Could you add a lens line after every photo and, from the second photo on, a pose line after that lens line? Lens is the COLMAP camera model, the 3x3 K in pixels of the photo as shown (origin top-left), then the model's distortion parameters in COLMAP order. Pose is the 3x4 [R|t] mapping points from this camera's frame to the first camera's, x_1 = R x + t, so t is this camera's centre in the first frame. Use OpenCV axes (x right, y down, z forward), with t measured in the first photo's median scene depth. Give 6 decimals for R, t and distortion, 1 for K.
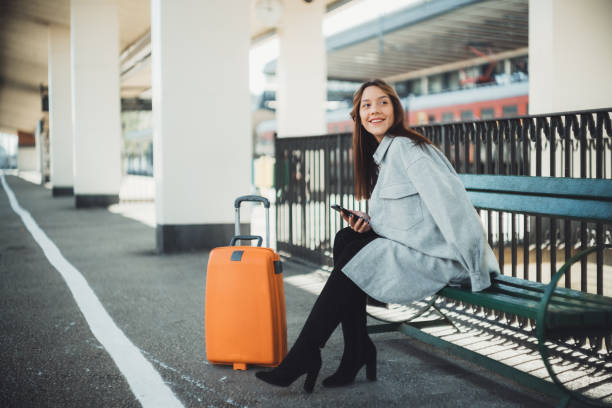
lens RADIAL K [[1004.0, 0, 306.0], [0, 1004.0, 204.0], [0, 0, 1]] dist [0.002152, -0.037442]
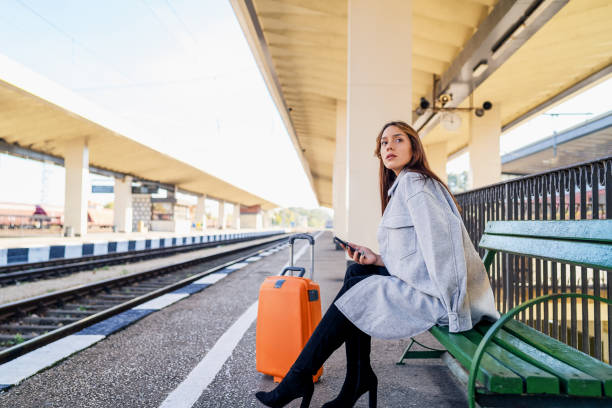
lens RADIAL K [[593.0, 0, 306.0], [0, 593.0, 204.0], [0, 0, 1]] dist [0.008255, 0.002067]
pose [[0.943223, 0.007941, -0.332065, 0.101892], [-0.033997, 0.996772, -0.072729, 0.003932], [0.330416, 0.079889, 0.940448, 0.184543]]
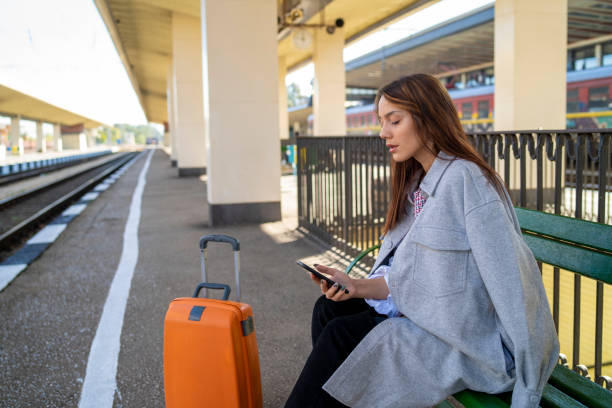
lens RADIAL K [[599.1, 0, 306.0], [0, 599.1, 204.0], [0, 0, 1]] dist [-0.087347, 0.035700]
pose [[0.998380, -0.006500, -0.056519, 0.025516], [0.010391, 0.997575, 0.068825, -0.036936], [0.055935, -0.069301, 0.996026, 0.282366]]
